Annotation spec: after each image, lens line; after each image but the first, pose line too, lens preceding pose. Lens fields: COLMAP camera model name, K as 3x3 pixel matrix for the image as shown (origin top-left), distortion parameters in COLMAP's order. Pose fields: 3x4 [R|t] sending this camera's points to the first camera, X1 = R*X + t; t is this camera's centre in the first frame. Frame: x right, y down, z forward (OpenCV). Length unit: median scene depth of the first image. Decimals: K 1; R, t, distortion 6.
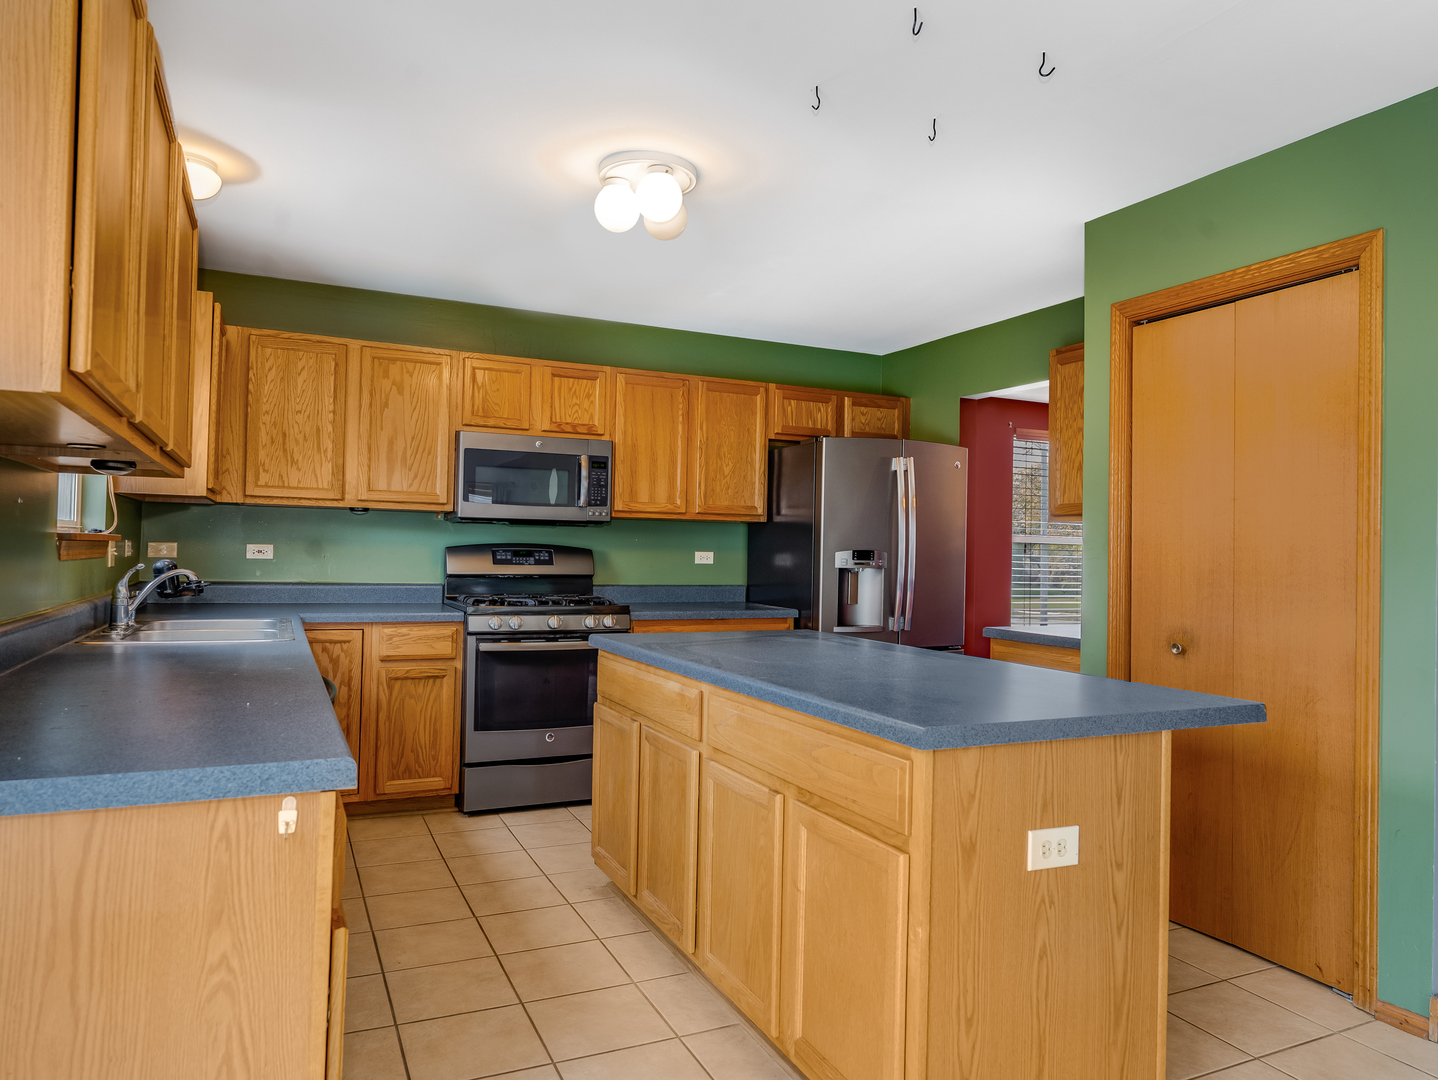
lens RADIAL K [[960.8, 0, 712.4], [0, 960.8, 545.4], [0, 0, 1]] dist [0.002815, 0.000881]
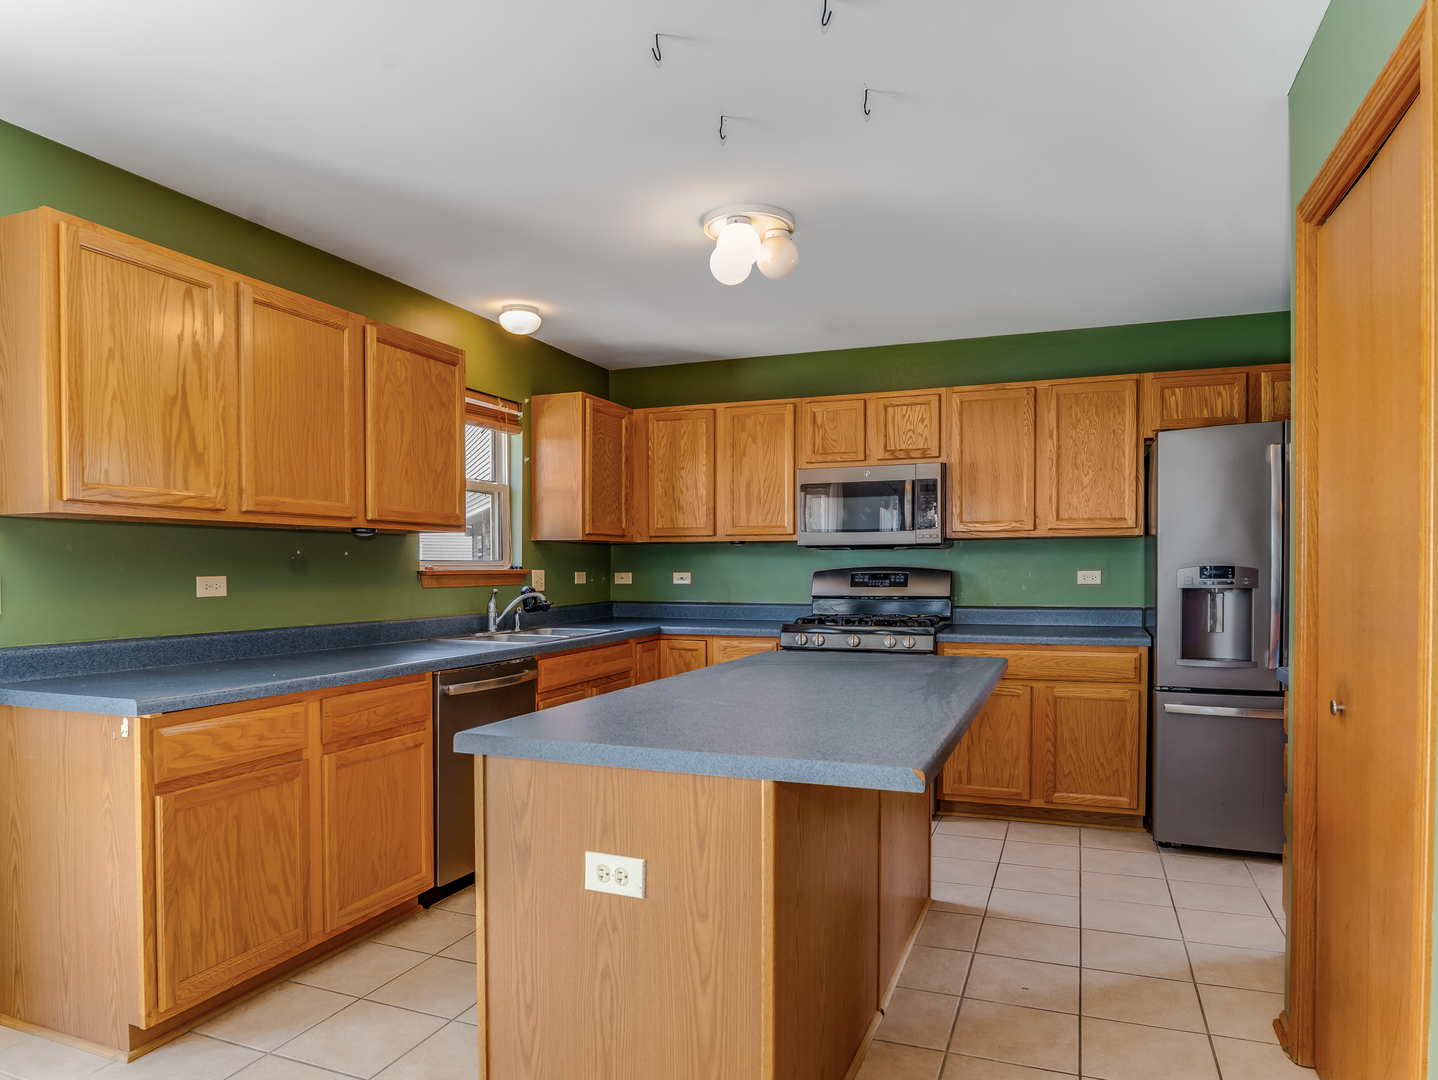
lens RADIAL K [[924.5, 0, 704.6], [0, 924.5, 586.4], [0, 0, 1]] dist [-0.030424, 0.007034]
pose [[0.680721, -0.006672, -0.732512, 0.469518], [0.022847, 0.999665, 0.012126, 0.003106], [0.732186, -0.024990, 0.680646, 0.179350]]
